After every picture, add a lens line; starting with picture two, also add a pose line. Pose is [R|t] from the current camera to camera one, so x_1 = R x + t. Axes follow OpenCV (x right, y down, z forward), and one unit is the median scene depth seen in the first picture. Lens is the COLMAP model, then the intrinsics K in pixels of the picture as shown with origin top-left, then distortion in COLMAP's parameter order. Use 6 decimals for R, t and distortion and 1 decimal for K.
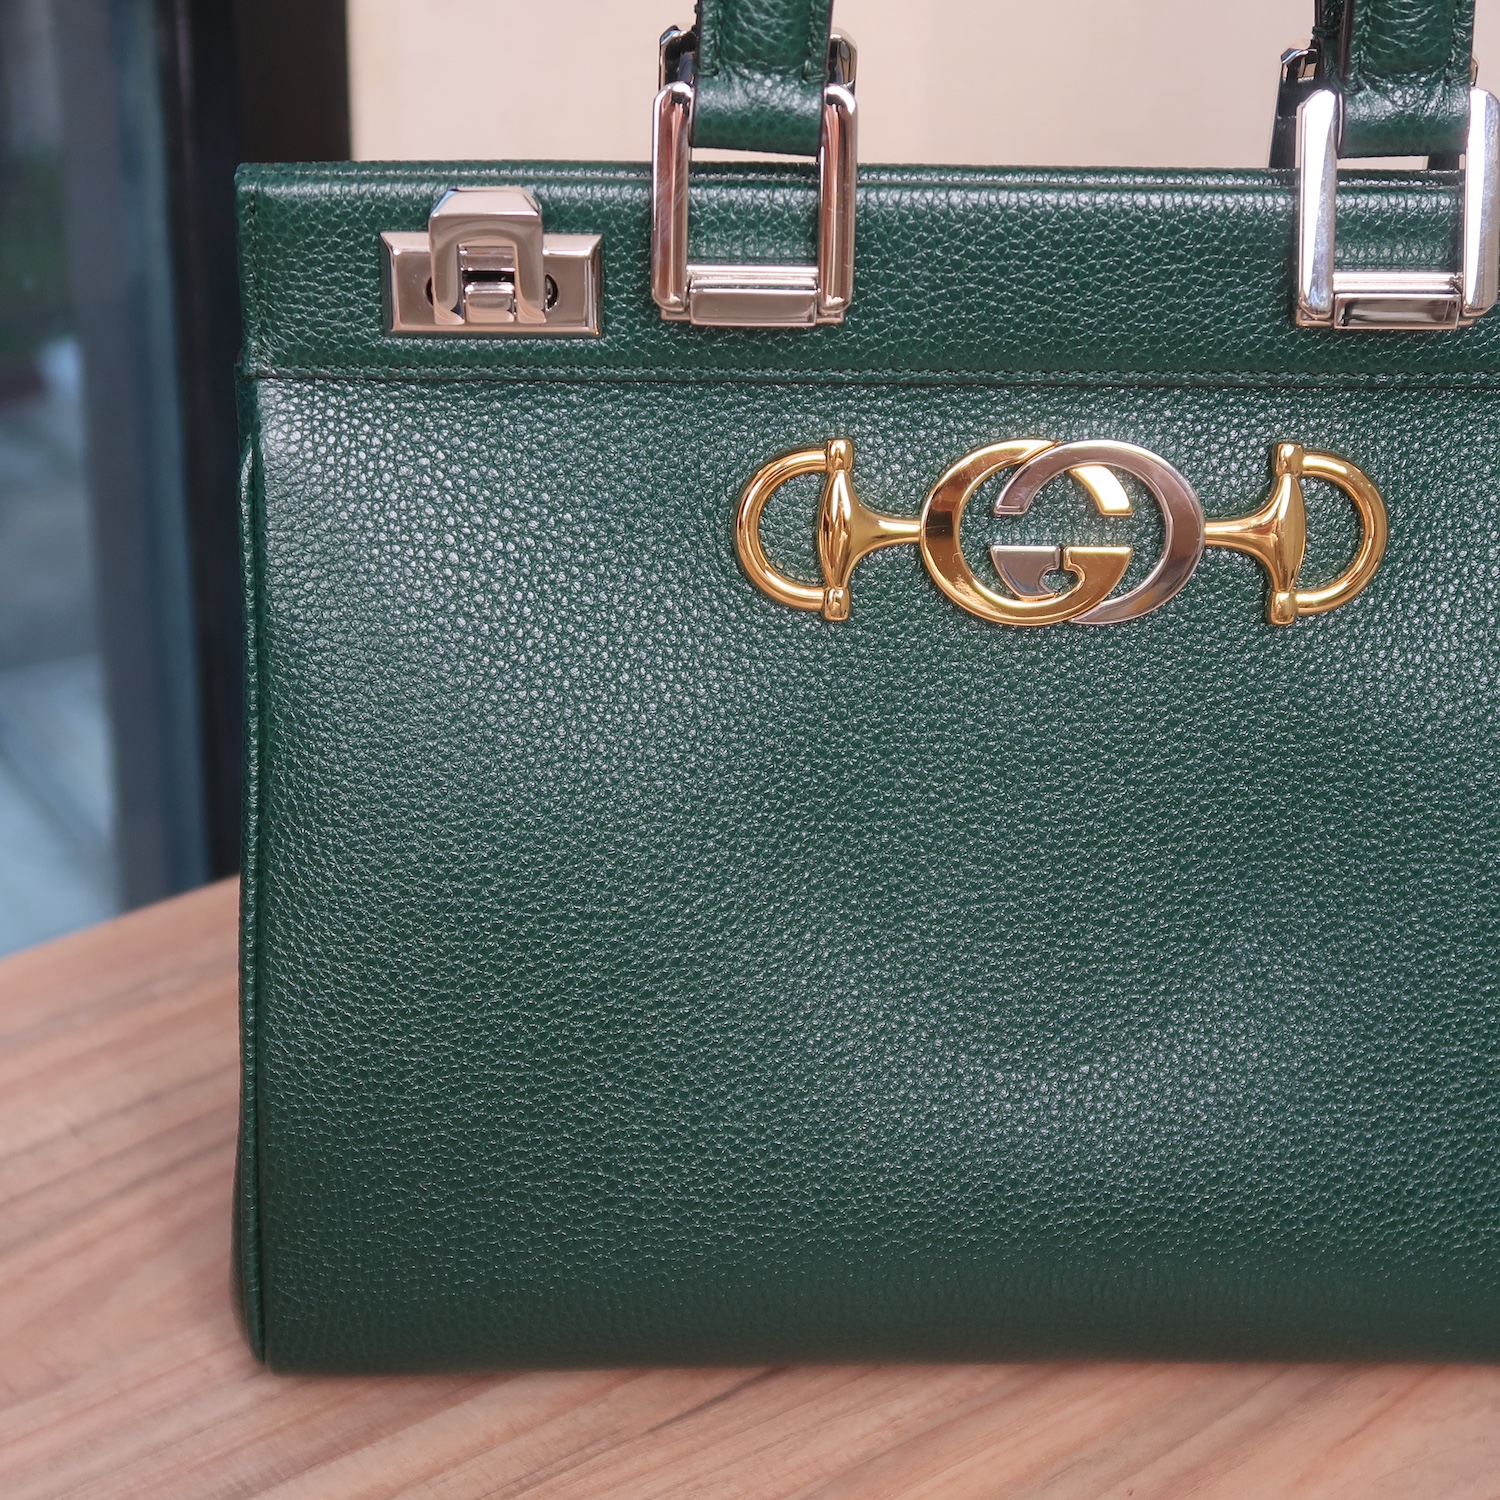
lens RADIAL K [[2996.9, 0, 765.6], [0, 2996.9, 738.0], [0, 0, 1]] dist [-0.013790, 0.000000]
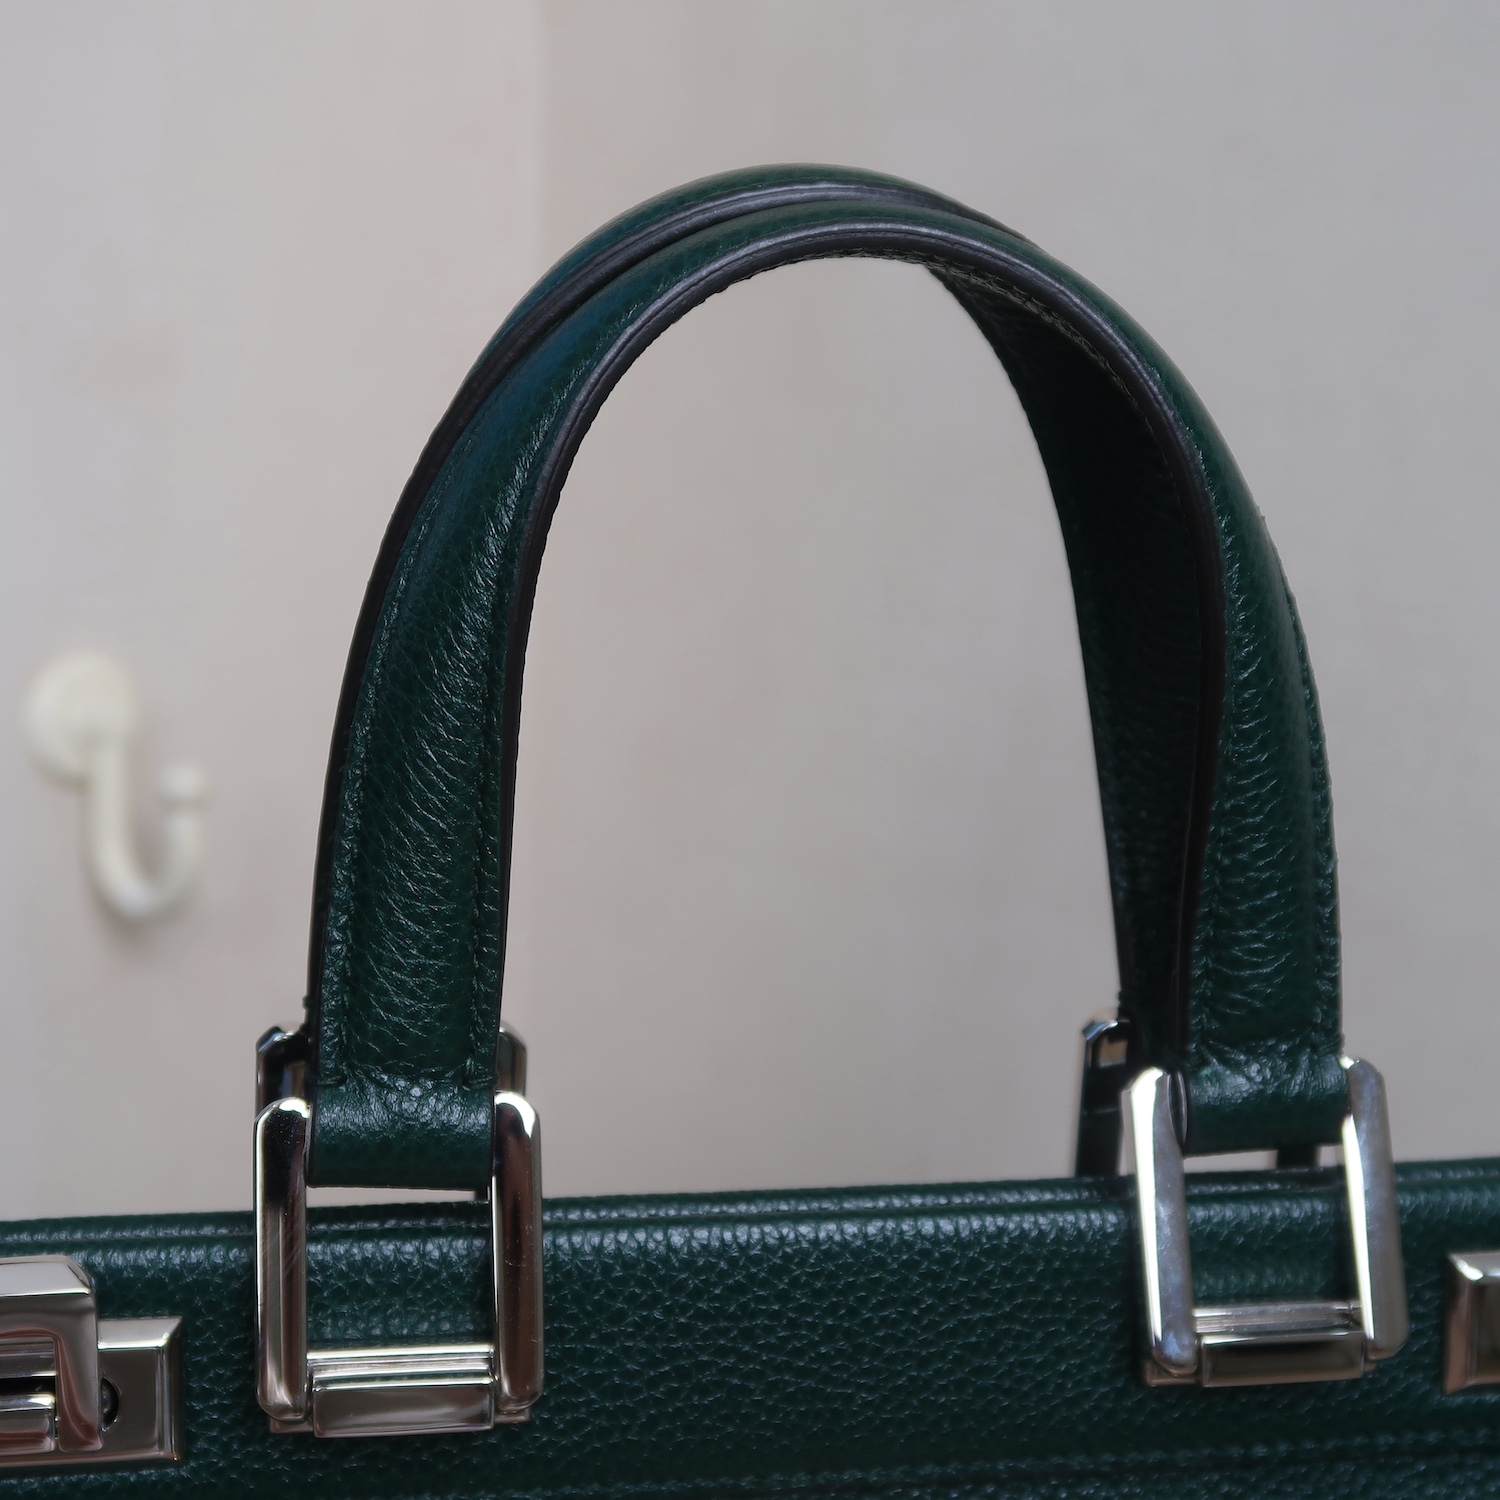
lens RADIAL K [[2996.9, 0, 746.2], [0, 2996.9, 747.2], [0, 0, 1]] dist [-0.013790, 0.000000]
pose [[0.987028, -0.027547, 0.158167, -0.030266], [0.080331, 0.937716, -0.337987, -0.043234], [-0.139005, 0.346308, 0.927765, 0.271666]]
